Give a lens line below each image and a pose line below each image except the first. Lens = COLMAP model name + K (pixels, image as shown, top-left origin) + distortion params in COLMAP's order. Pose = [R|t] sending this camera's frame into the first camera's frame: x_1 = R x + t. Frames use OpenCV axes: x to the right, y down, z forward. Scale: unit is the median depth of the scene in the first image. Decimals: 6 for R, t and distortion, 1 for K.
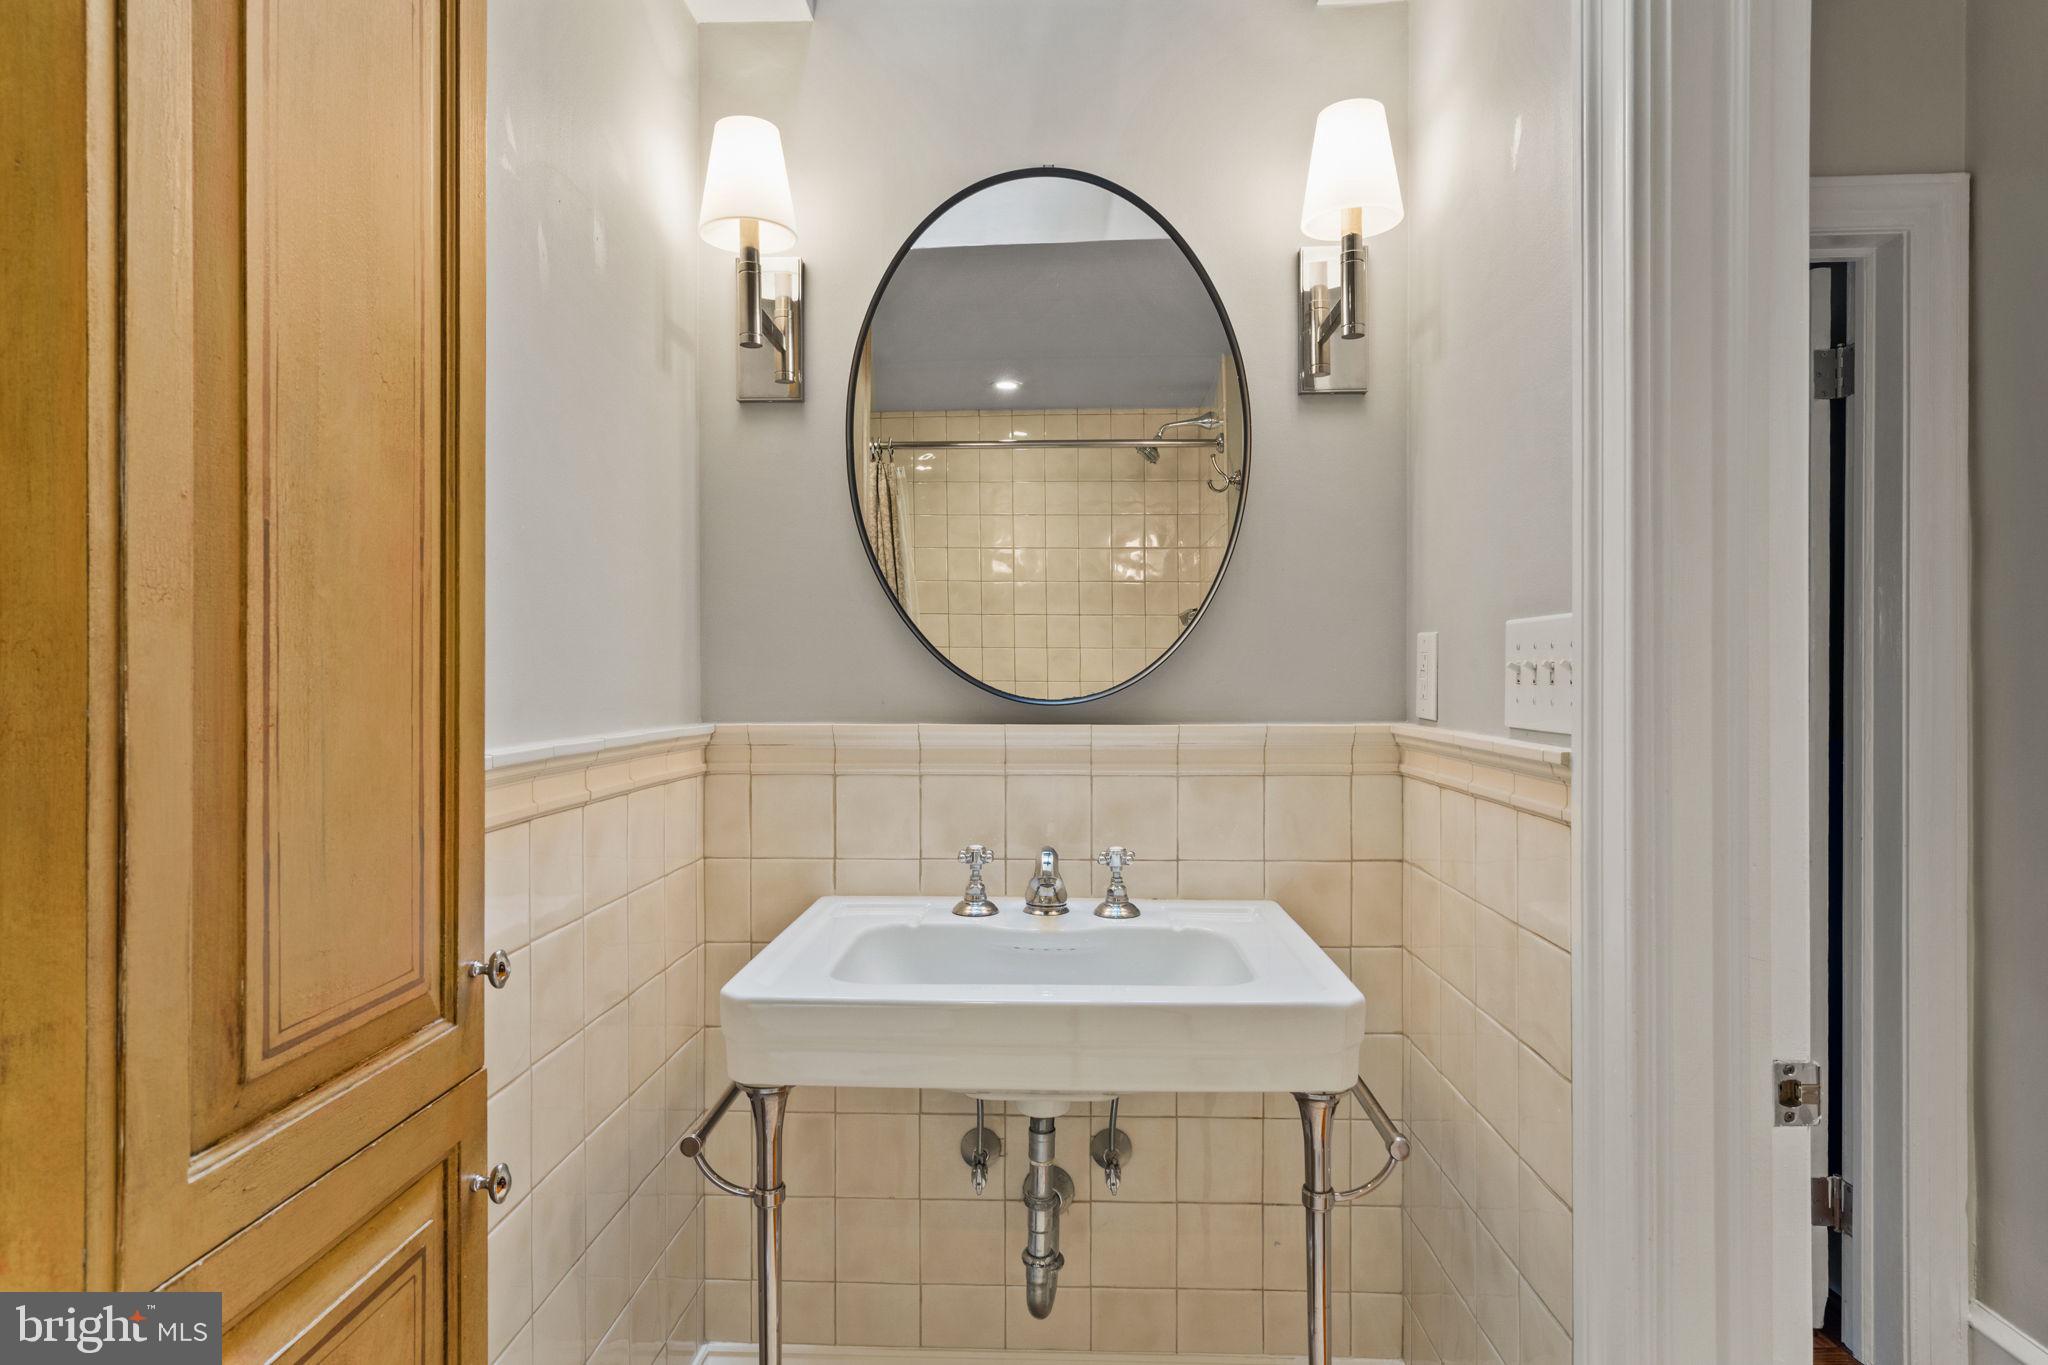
lens RADIAL K [[1129.1, 0, 1026.5], [0, 1129.1, 672.6], [0, 0, 1]] dist [0.004179, 0.001911]
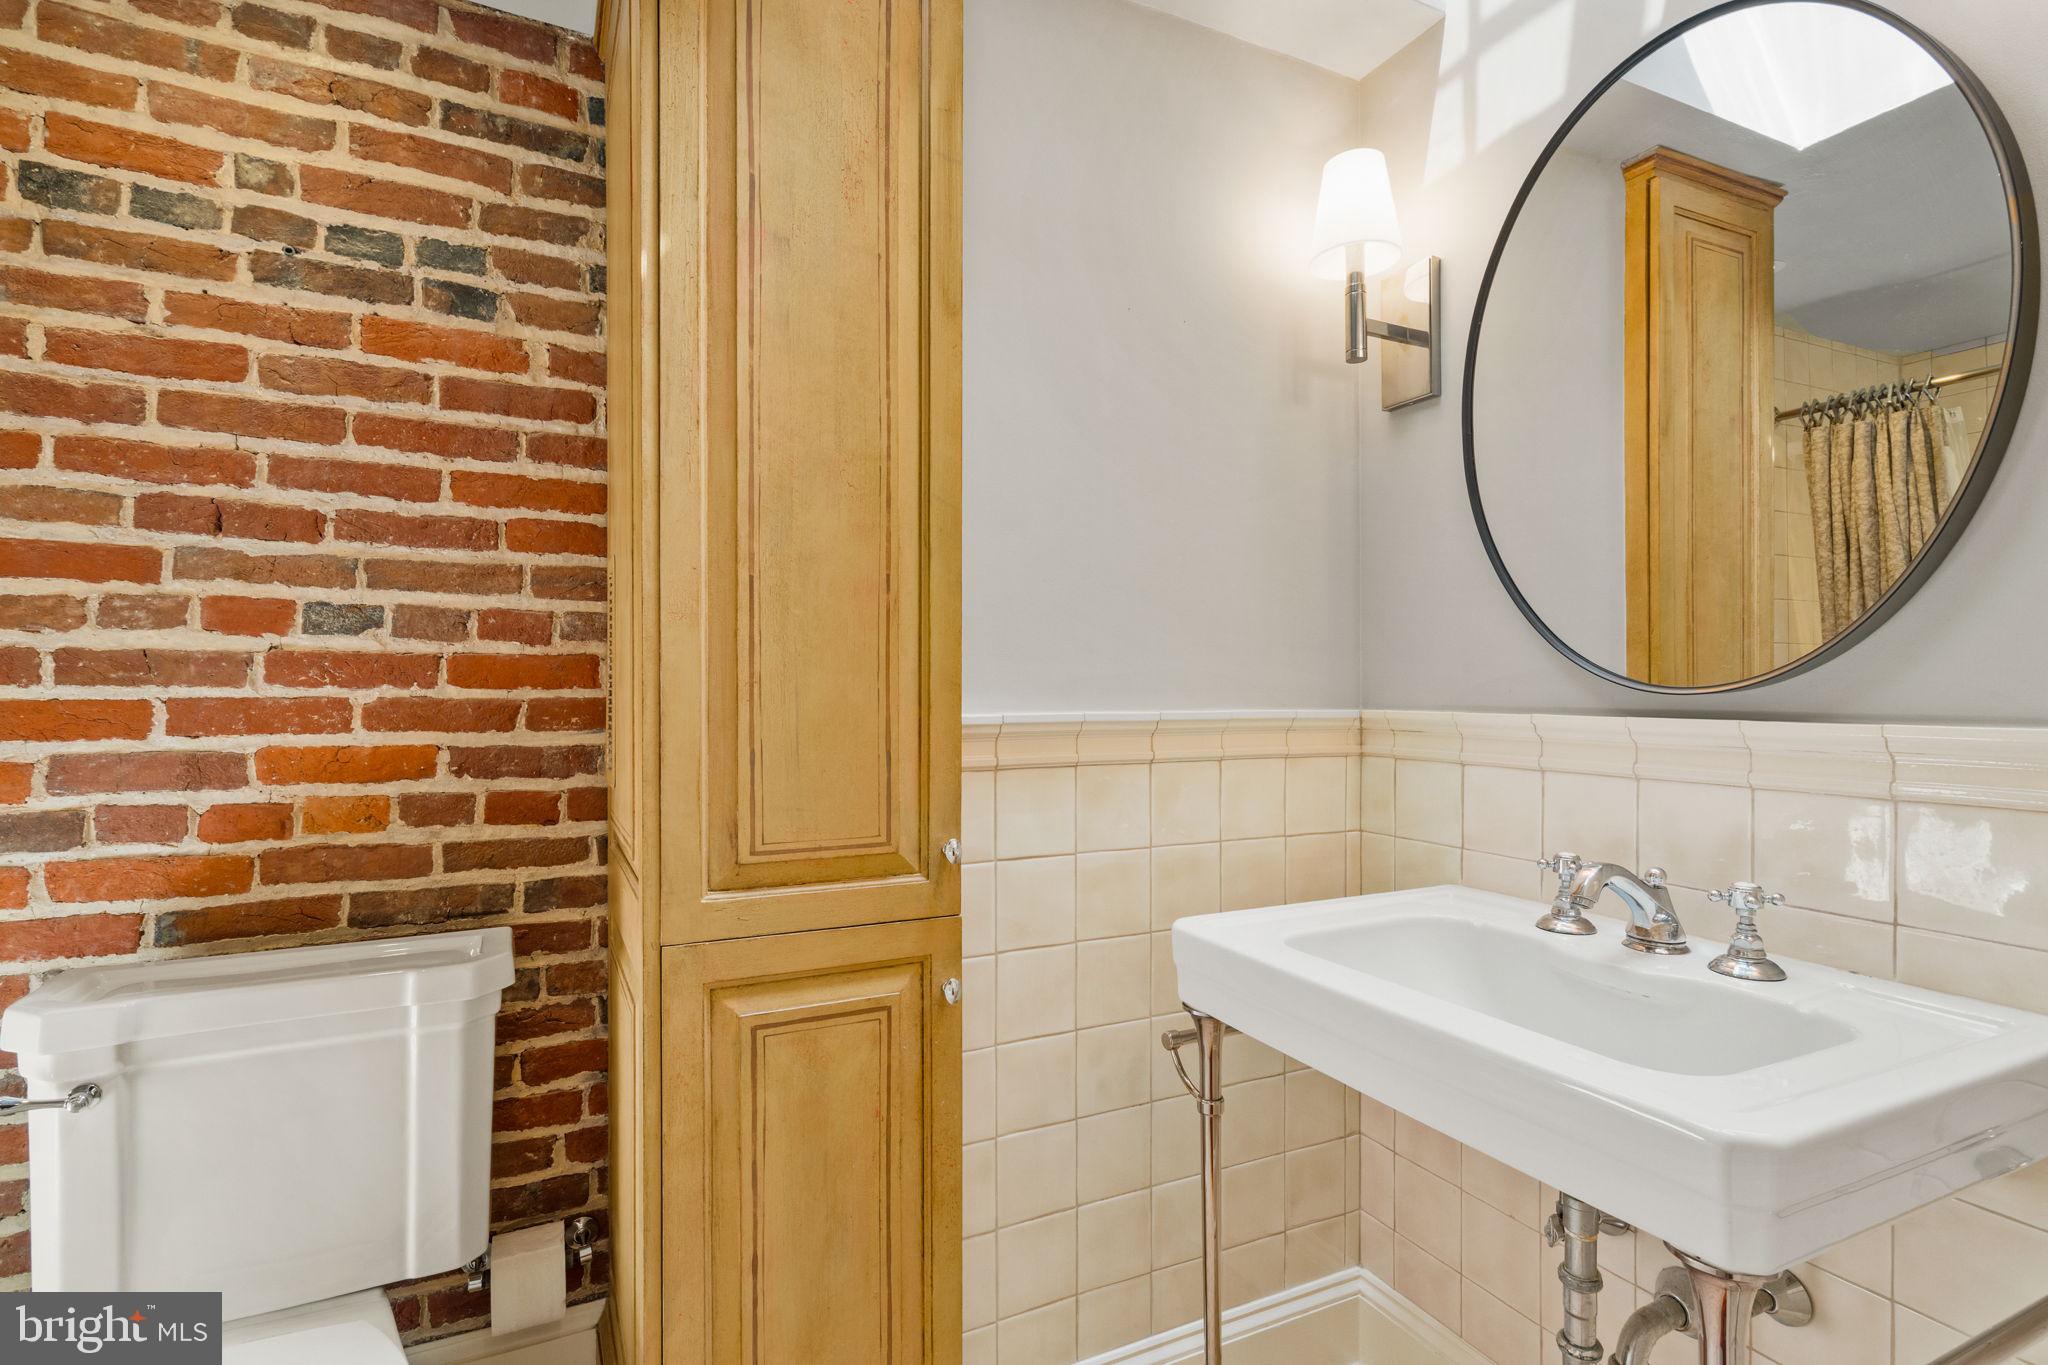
lens RADIAL K [[961.0, 0, 1021.6], [0, 961.0, 690.2], [0, 0, 1]] dist [0.002274, 0.000057]
pose [[0.457686, 0.000481, -0.889114, 0.578127], [0.001512, 0.999998, 0.001320, 0.034658], [0.889113, -0.001948, 0.457684, 0.386661]]
